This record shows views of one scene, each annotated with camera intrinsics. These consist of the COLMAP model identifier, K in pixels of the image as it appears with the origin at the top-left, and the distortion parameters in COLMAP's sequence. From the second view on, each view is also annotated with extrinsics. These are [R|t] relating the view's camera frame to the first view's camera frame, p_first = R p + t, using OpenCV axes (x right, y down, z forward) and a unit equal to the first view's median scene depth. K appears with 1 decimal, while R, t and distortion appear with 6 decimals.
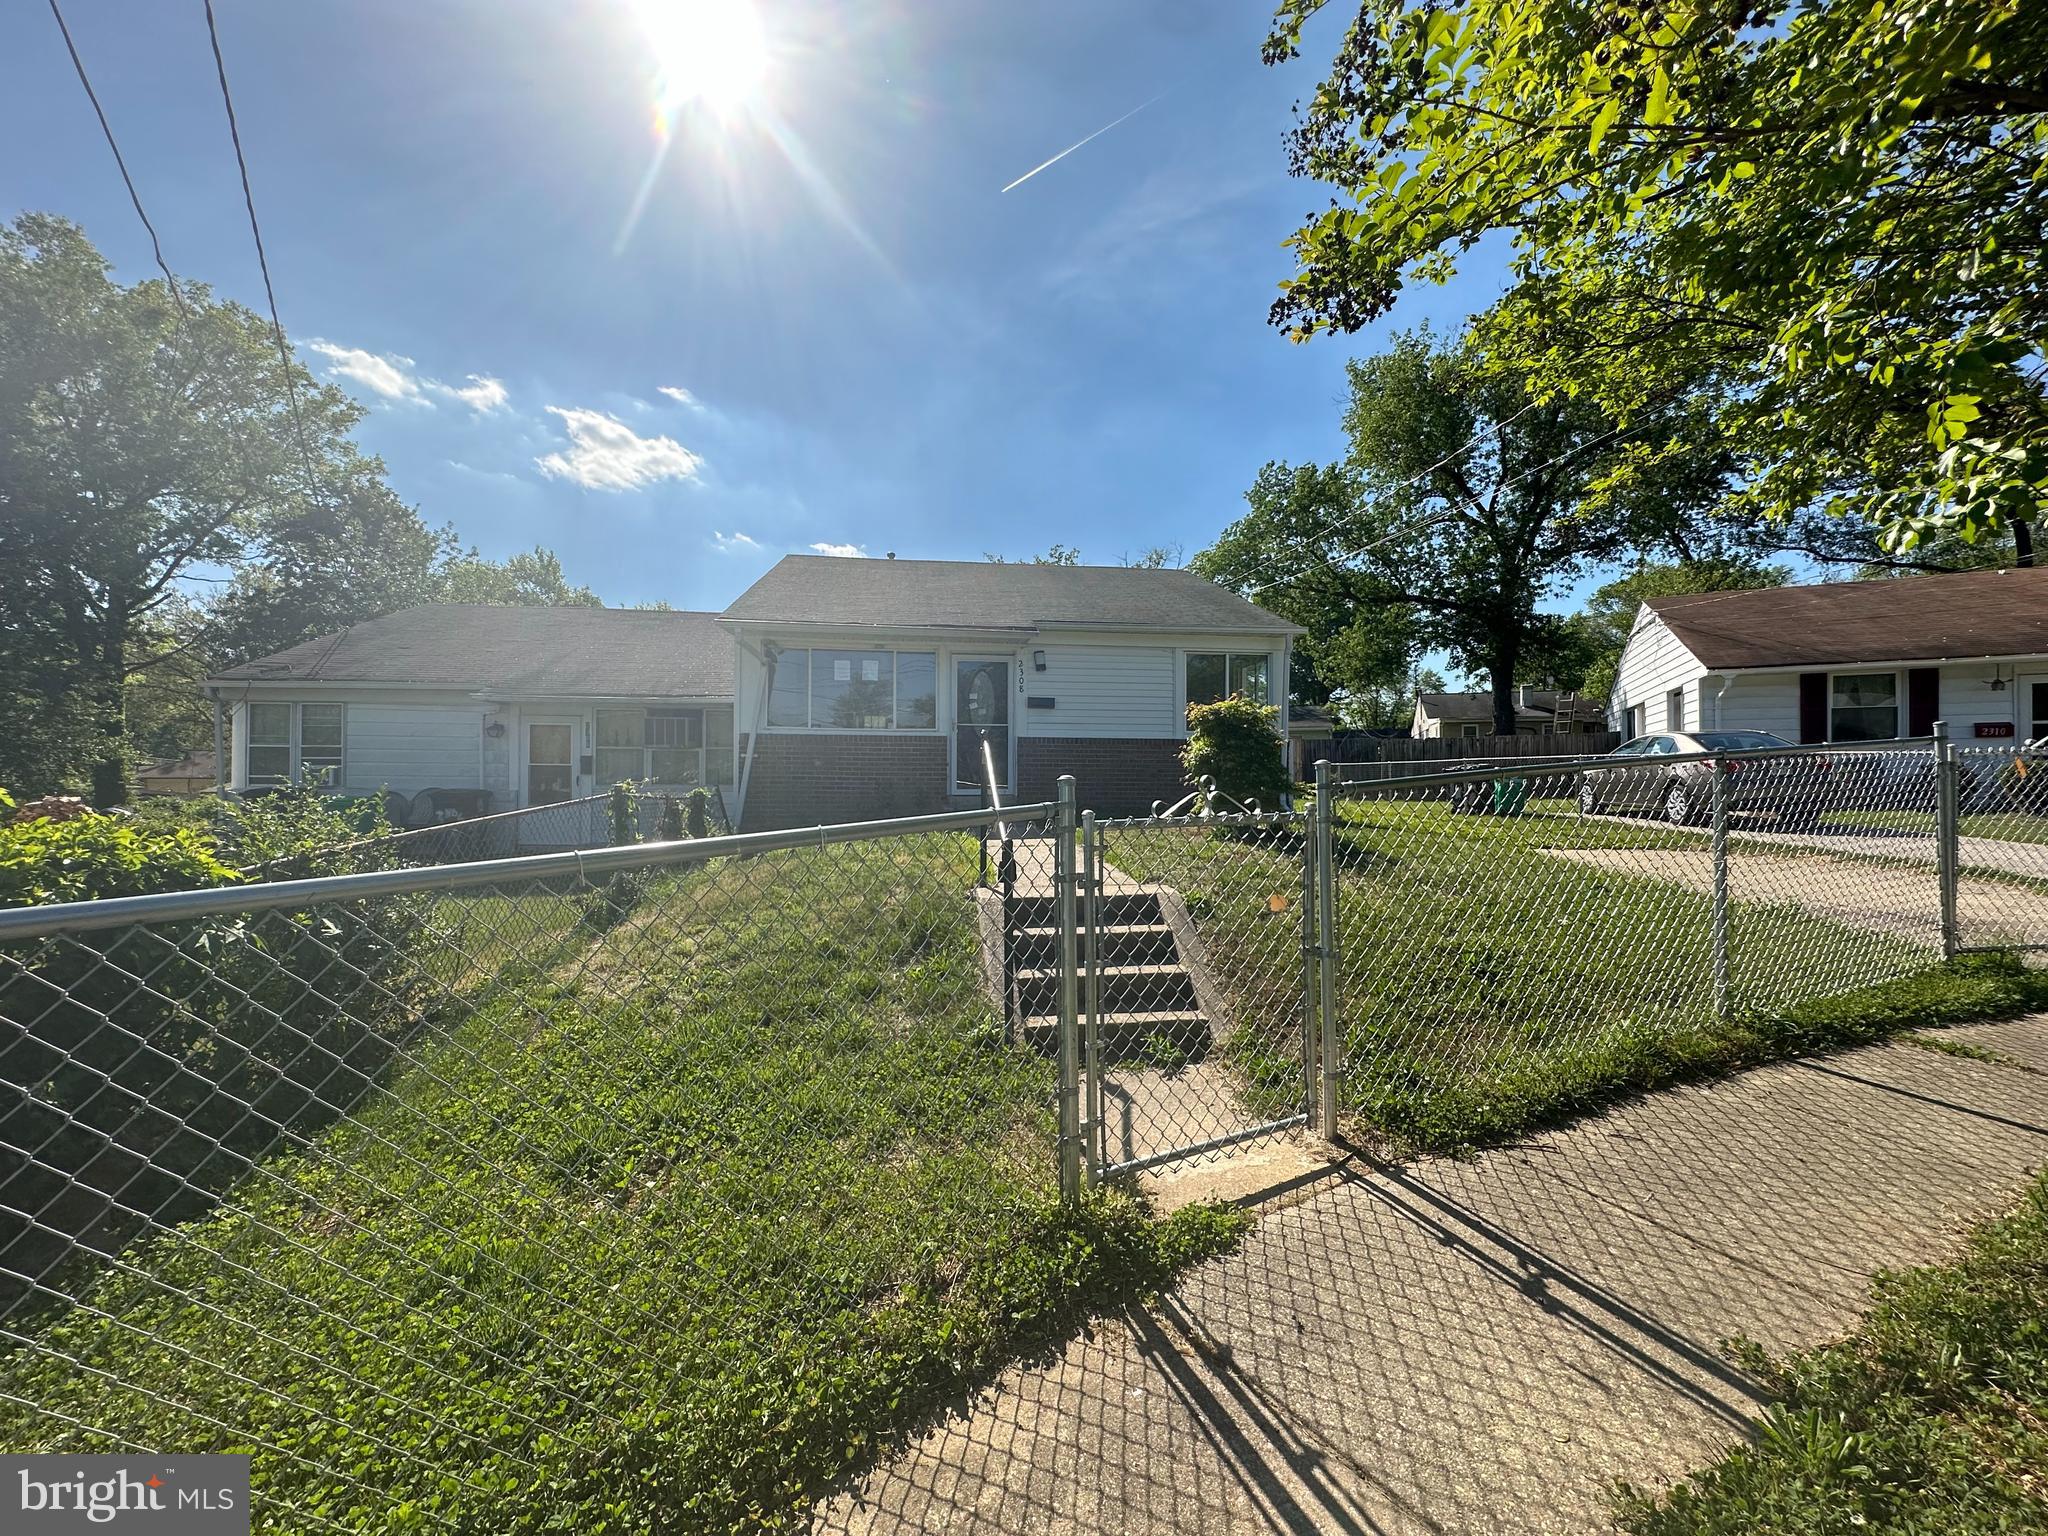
lens RADIAL K [[818.0, 0, 1027.2], [0, 818.0, 772.4], [0, 0, 1]] dist [-0.001681, 0.000746]
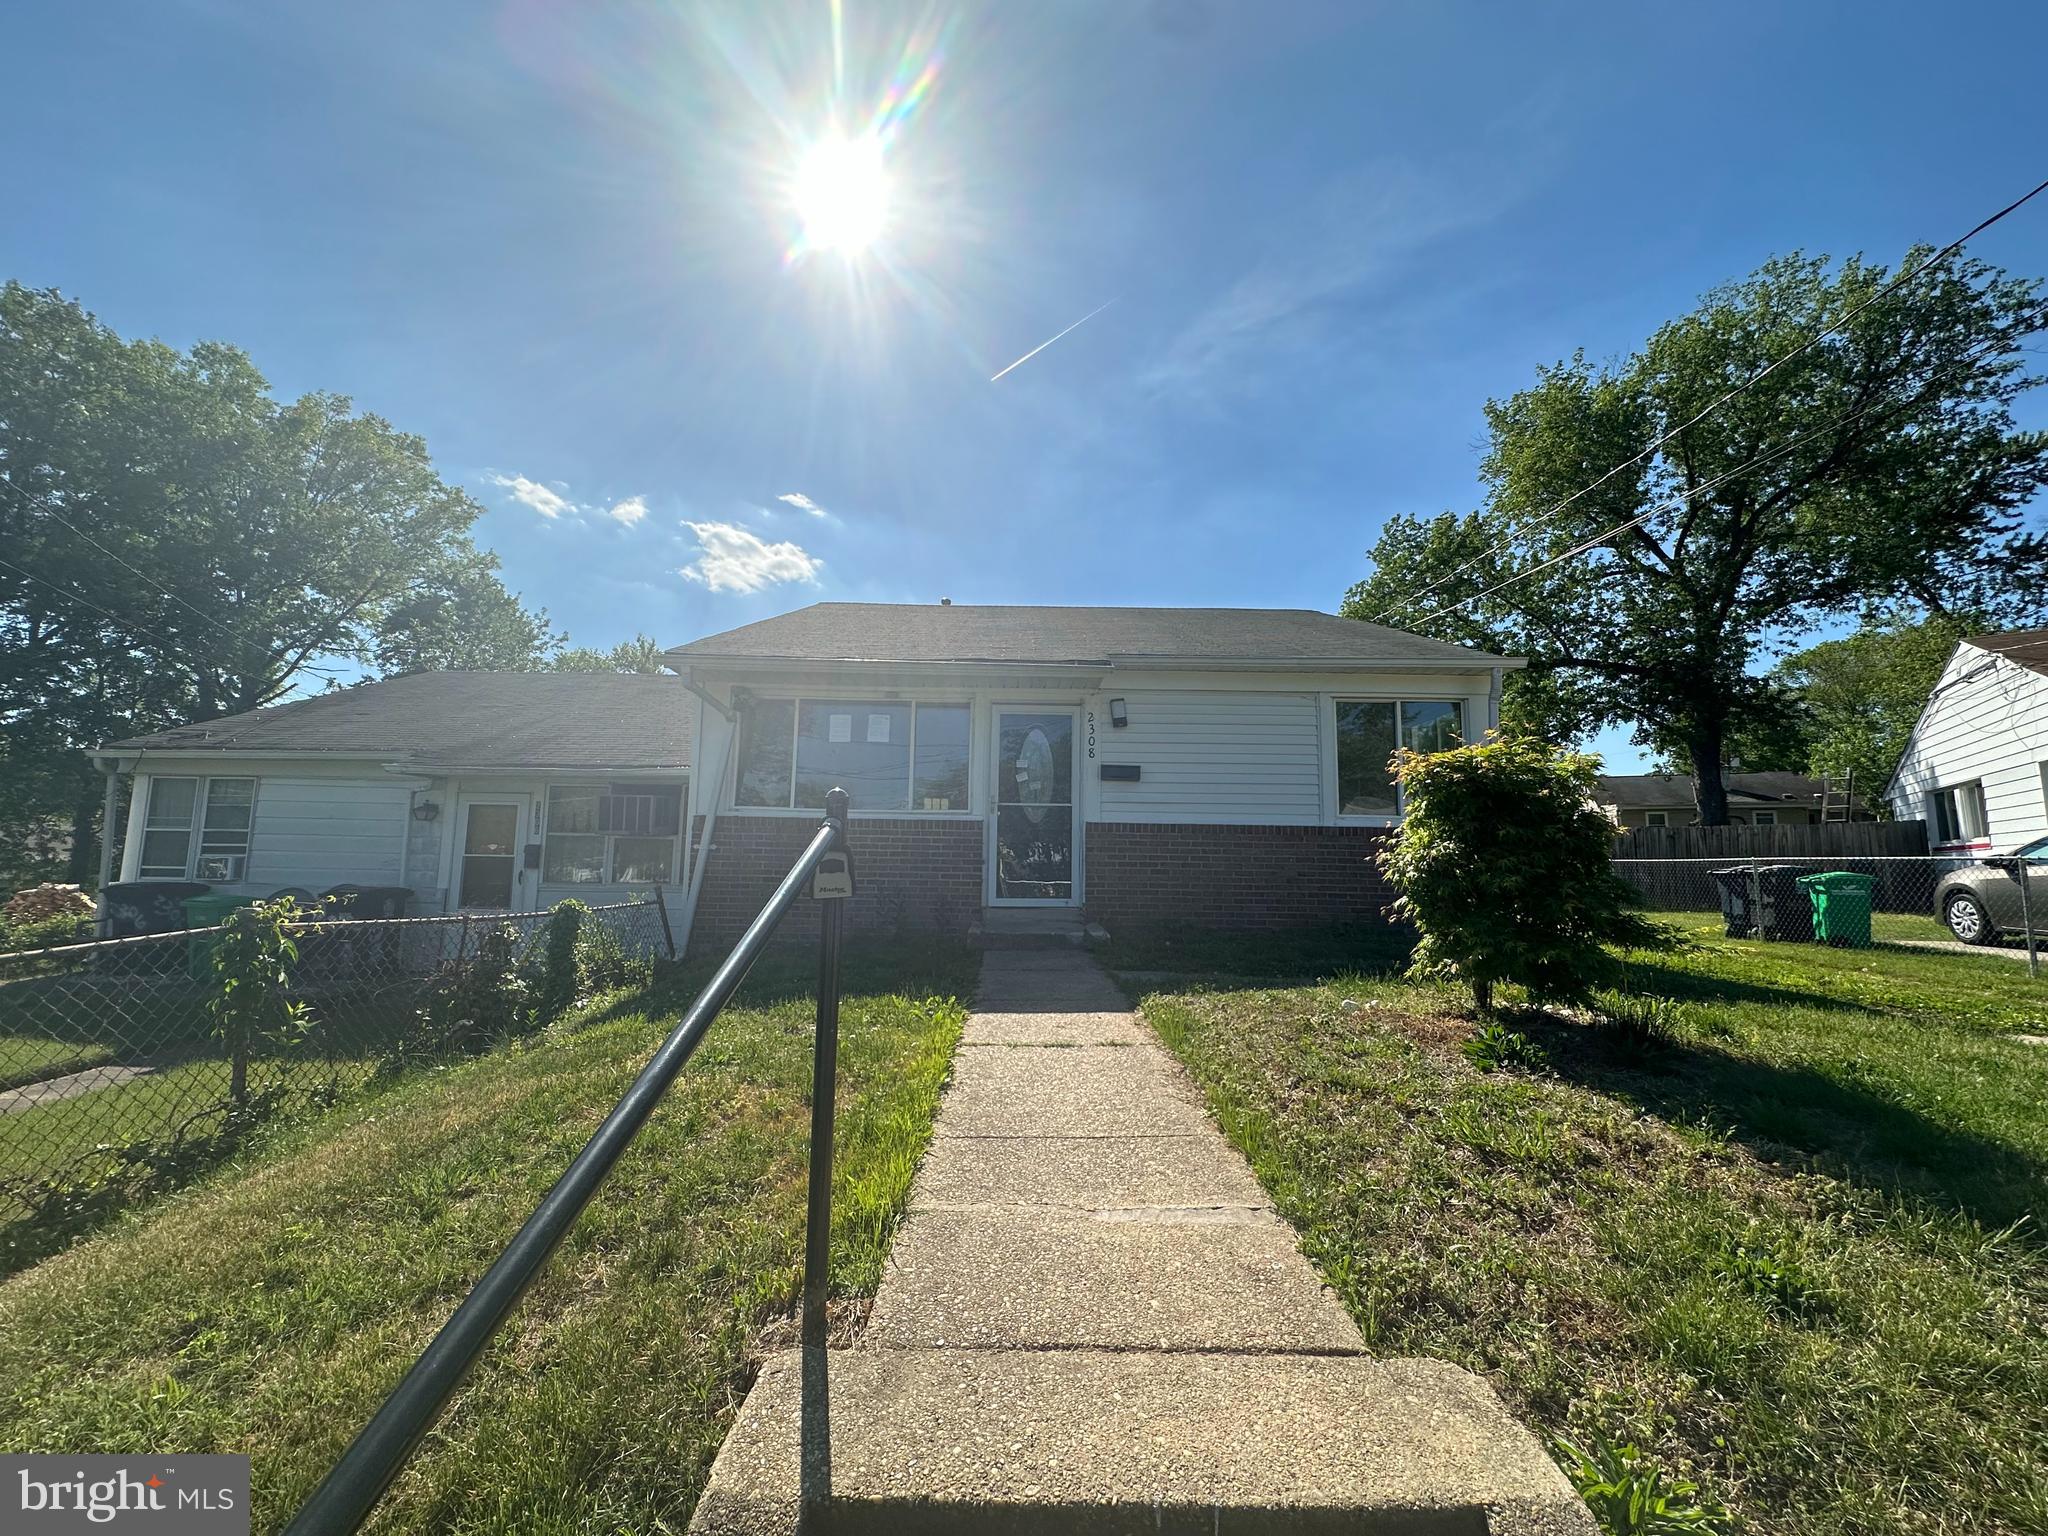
lens RADIAL K [[818.0, 0, 1024.7], [0, 818.0, 768.8], [0, 0, 1]] dist [-0.001681, 0.000746]
pose [[0.991687, -0.004442, -0.128600, 0.008963], [-0.010016, 0.993707, -0.111561, -0.003825], [0.128286, 0.111922, 0.985402, 0.108330]]
